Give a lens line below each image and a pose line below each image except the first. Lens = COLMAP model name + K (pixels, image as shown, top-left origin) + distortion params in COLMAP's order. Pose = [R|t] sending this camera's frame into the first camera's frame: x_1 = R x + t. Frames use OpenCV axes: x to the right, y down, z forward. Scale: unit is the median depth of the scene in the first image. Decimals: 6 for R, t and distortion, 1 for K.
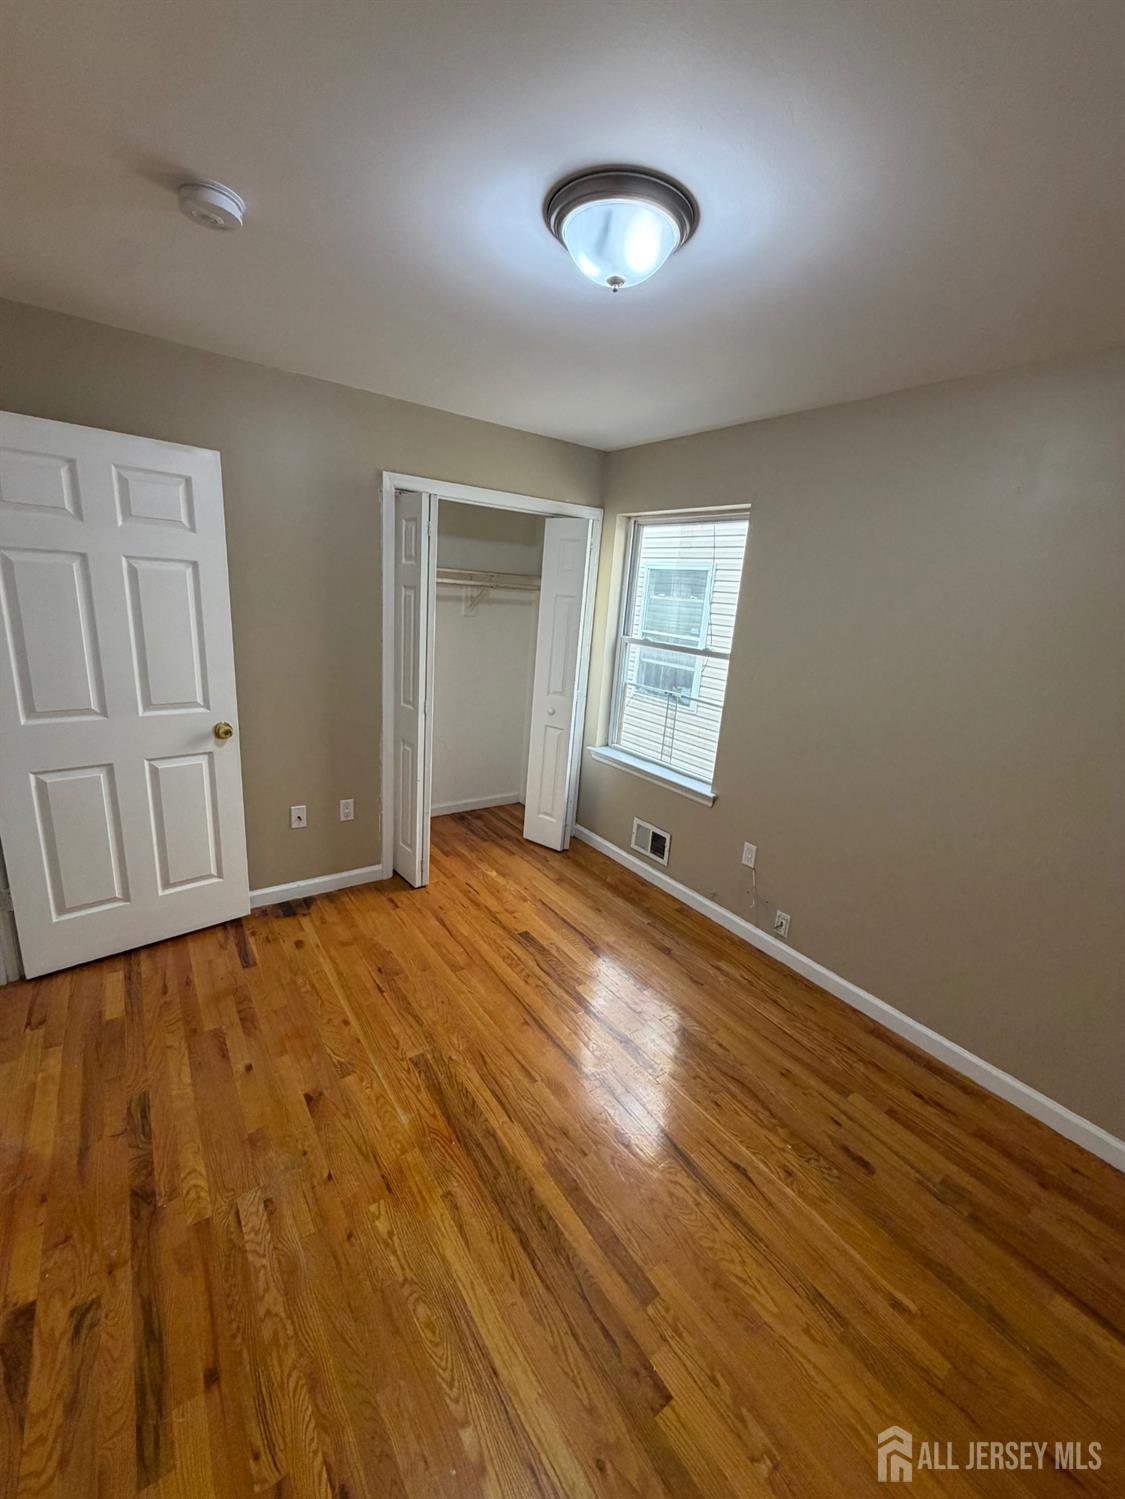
lens RADIAL K [[600.5, 0, 567.8], [0, 600.5, 750.2], [0, 0, 1]] dist [0.001842, -0.000291]
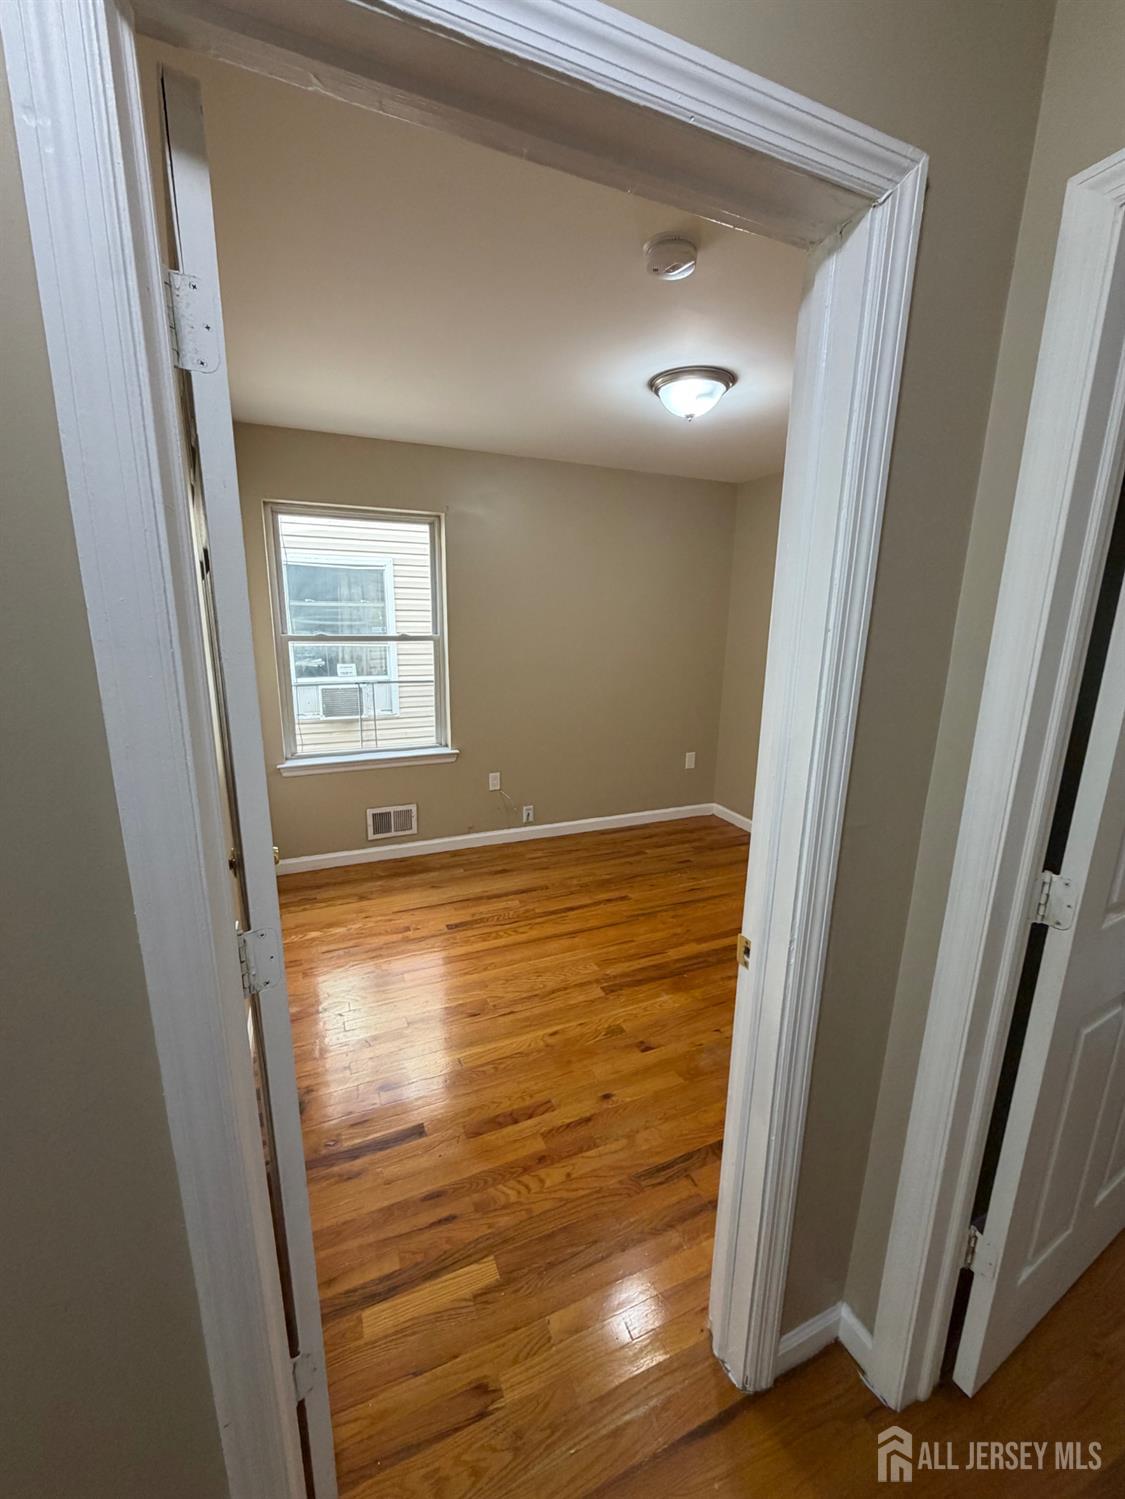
lens RADIAL K [[600.5, 0, 570.9], [0, 600.5, 737.3], [0, 0, 1]] dist [0.001842, -0.000291]
pose [[0.202185, -0.275351, 0.939842, -0.894482], [0.243537, 0.943652, 0.224076, -0.176739], [-0.948584, 0.183581, 0.257850, 0.477526]]
